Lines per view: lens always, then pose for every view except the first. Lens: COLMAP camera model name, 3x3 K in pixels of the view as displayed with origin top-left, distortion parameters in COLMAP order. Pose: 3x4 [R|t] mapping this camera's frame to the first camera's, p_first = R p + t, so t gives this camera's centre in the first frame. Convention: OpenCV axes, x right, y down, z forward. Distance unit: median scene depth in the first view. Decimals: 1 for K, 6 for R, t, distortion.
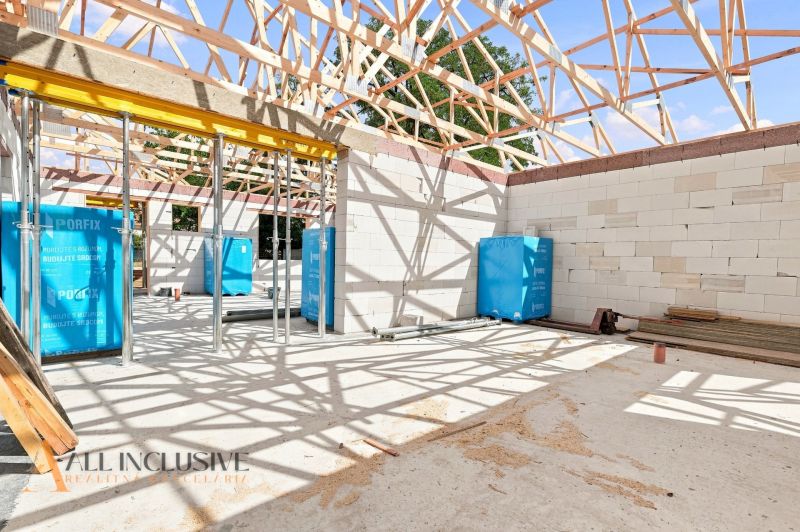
lens RADIAL K [[371.0, 0, 398.6], [0, 371.0, 269.8], [0, 0, 1]] dist [0.016928, -0.010738]
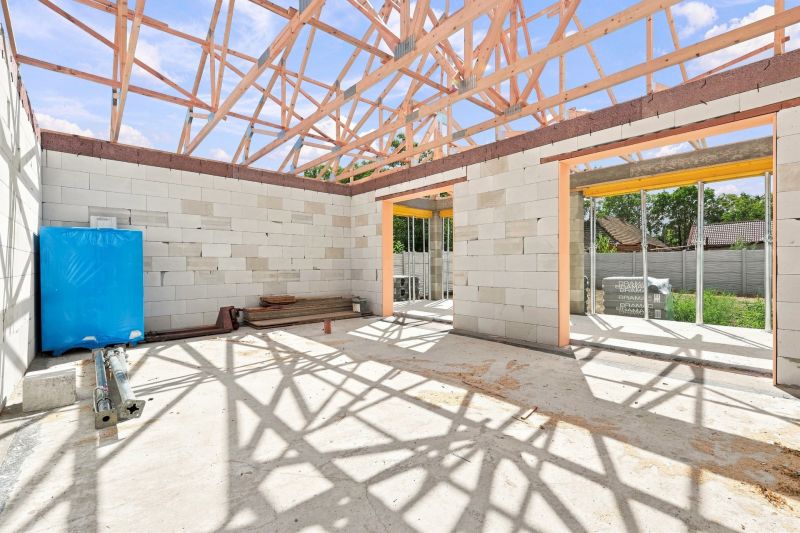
lens RADIAL K [[350.3, 0, 398.0], [0, 350.3, 263.8], [0, 0, 1]] dist [0.007191, -0.000205]
pose [[-0.006937, -0.020612, 0.999763, -0.495559], [0.029181, 0.999358, 0.020806, -0.026853], [-0.999550, 0.029318, -0.006331, 0.582521]]
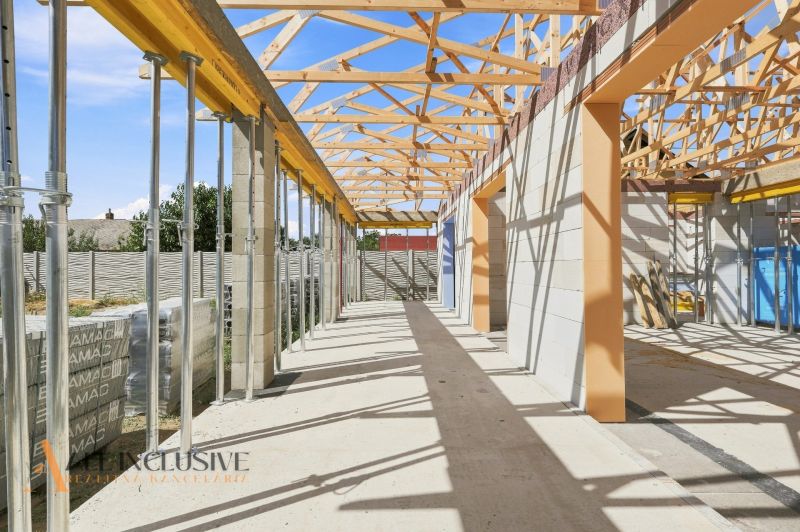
lens RADIAL K [[371.0, 0, 398.6], [0, 371.0, 269.8], [0, 0, 1]] dist [0.016928, -0.010738]
pose [[-0.642186, -0.019425, -0.766303, 1.216047], [-0.035716, 0.999351, 0.004599, 0.003922], [0.765717, 0.030323, -0.642463, 0.495259]]
